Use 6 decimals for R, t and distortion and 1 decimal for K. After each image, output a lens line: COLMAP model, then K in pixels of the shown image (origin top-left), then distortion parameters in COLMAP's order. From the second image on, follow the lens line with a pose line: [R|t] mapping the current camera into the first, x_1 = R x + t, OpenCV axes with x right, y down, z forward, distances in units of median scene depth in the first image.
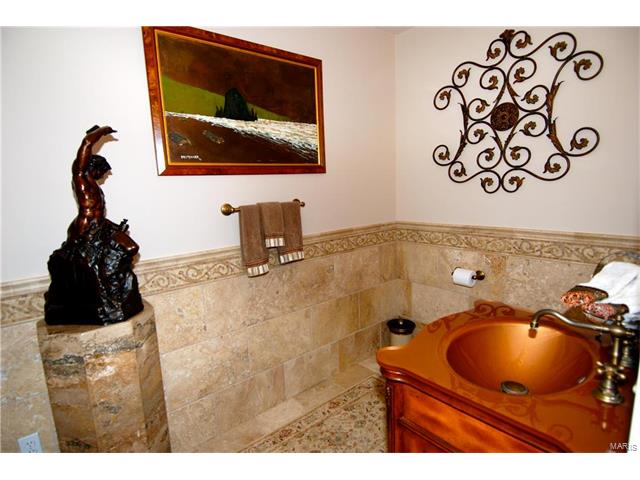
lens RADIAL K [[332.3, 0, 320.0], [0, 332.3, 240.0], [0, 0, 1]] dist [0.046408, -0.049619]
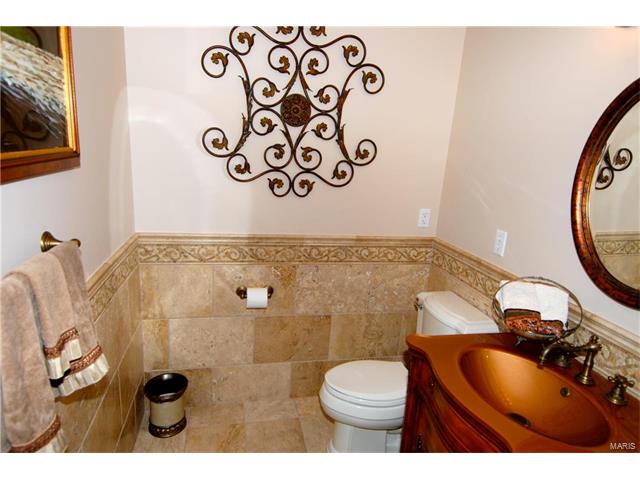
lens RADIAL K [[332.3, 0, 320.0], [0, 332.3, 240.0], [0, 0, 1]] dist [0.046408, -0.049619]
pose [[0.491413, -0.114215, 0.863405, -0.207157], [0.071529, 0.993307, 0.090687, -0.105068], [-0.867985, 0.017194, 0.496293, 0.514378]]
